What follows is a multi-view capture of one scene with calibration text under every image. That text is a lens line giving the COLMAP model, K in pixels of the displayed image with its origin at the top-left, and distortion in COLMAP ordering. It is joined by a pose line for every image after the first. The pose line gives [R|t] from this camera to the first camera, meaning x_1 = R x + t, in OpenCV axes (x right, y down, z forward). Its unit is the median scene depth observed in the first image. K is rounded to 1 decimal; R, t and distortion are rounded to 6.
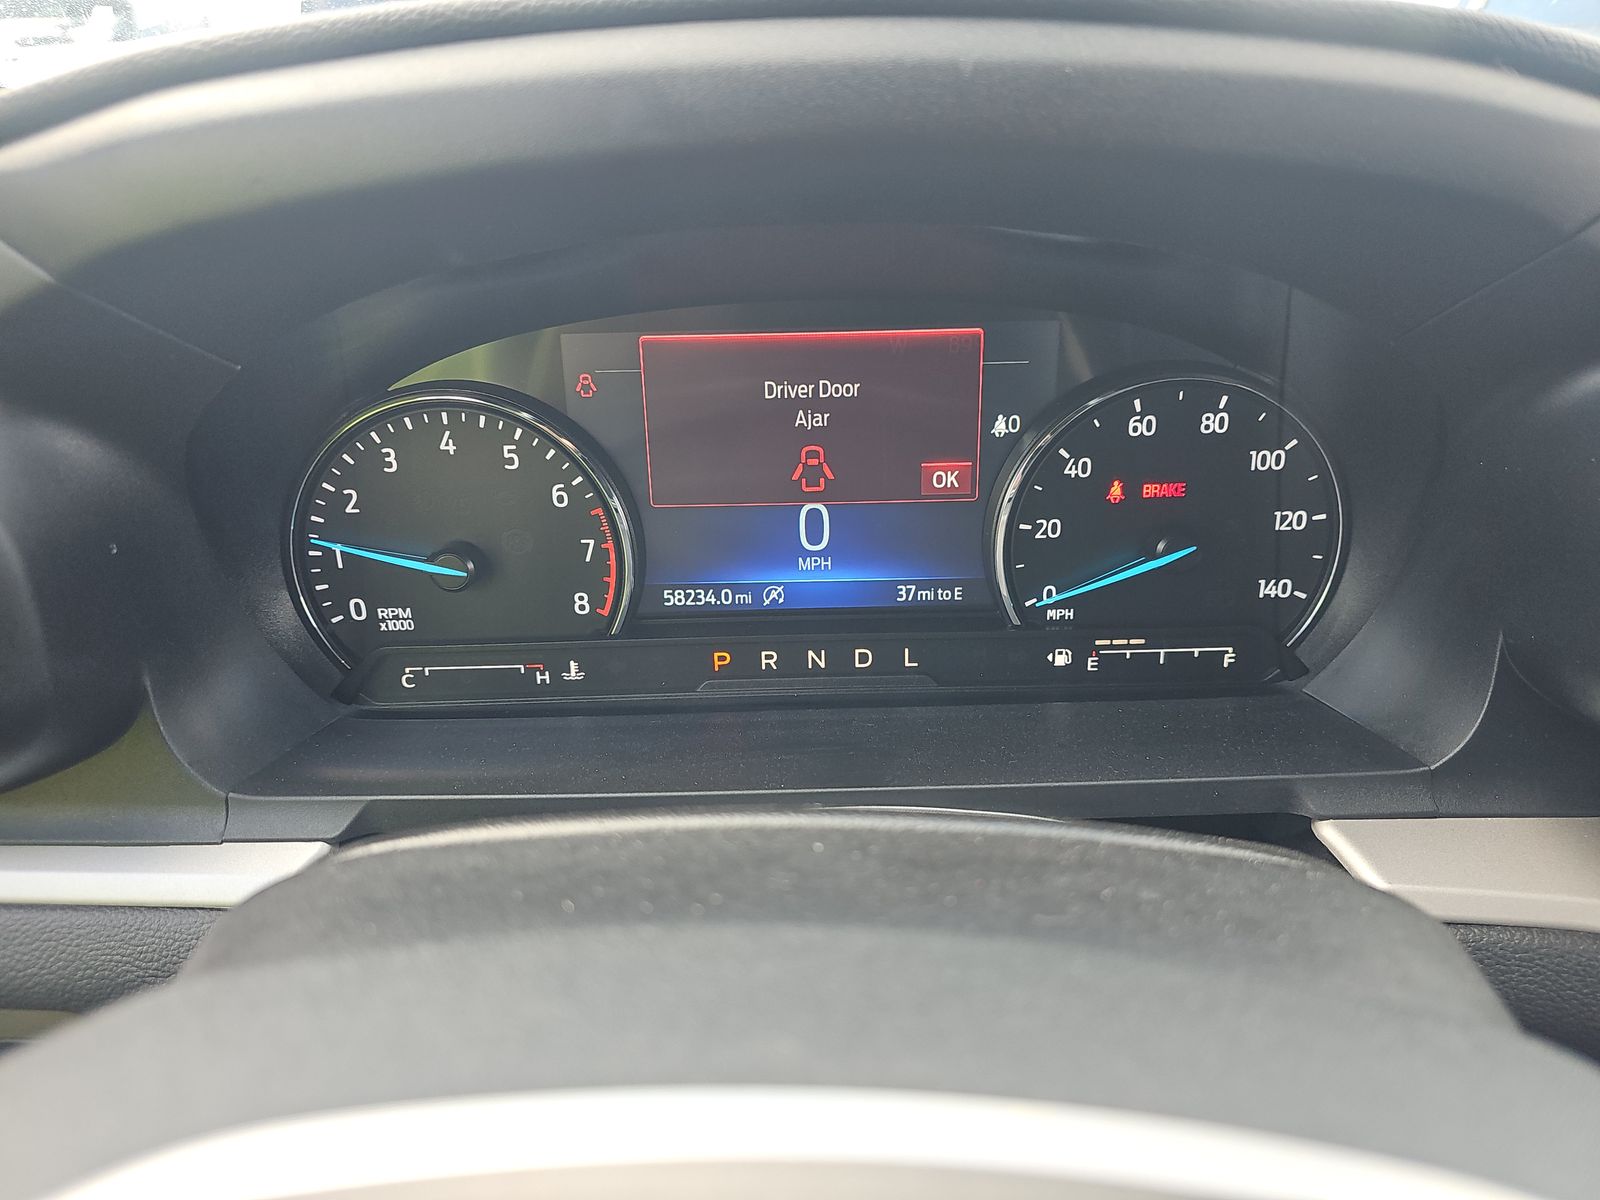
lens RADIAL K [[1081.5, 0, 800.0], [0, 1081.5, 600.0], [0, 0, 1]] dist [0.028763, -0.022448]
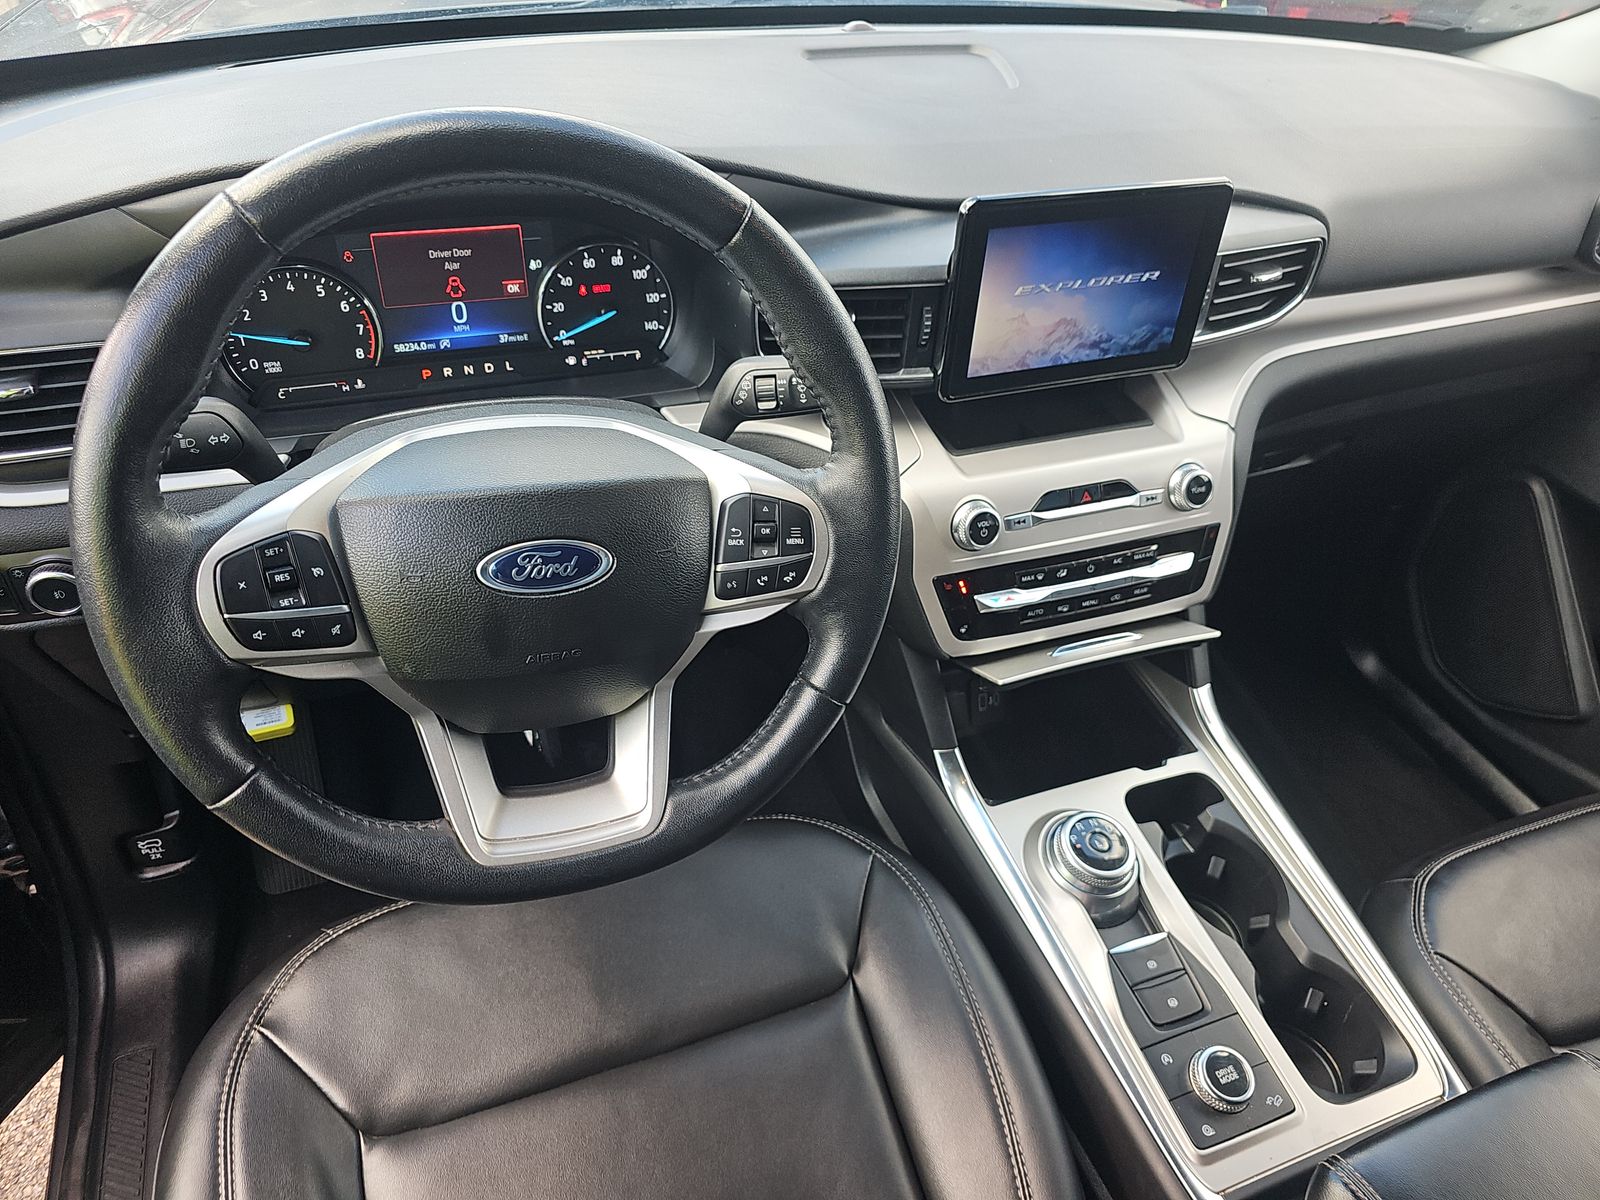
lens RADIAL K [[1073.5, 0, 800.0], [0, 1073.5, 600.0], [0, 0, 1]] dist [0.046156, -0.079348]
pose [[0.925658, -0.160483, 0.342640, -0.210320], [0.077615, 0.966872, 0.243177, 0.024552], [-0.370314, -0.198505, 0.907449, -1.564887]]
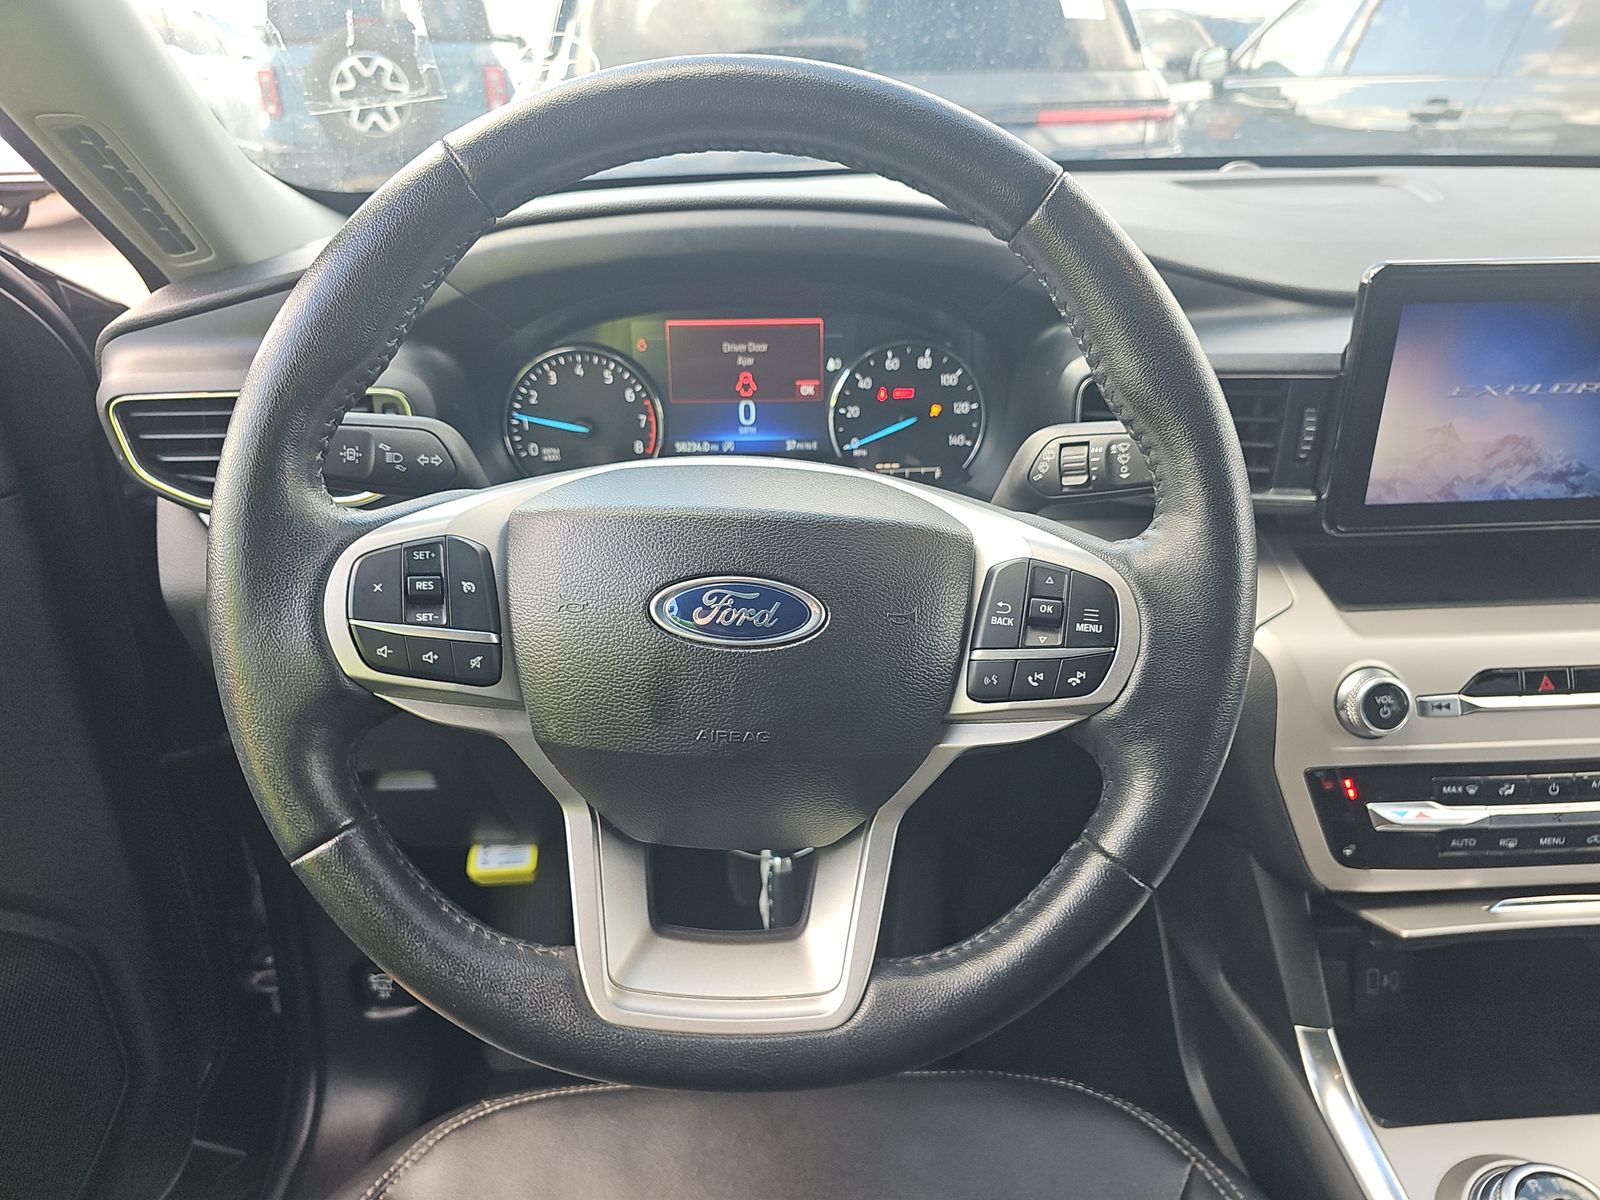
lens RADIAL K [[1073.5, 0, 800.0], [0, 1073.5, 600.0], [0, 0, 1]] dist [0.046156, -0.079348]
pose [[0.998568, -0.006457, 0.053097, 0.002521], [0.006962, 0.999932, -0.009314, 0.335372], [-0.053034, 0.009670, 0.998546, -1.166997]]
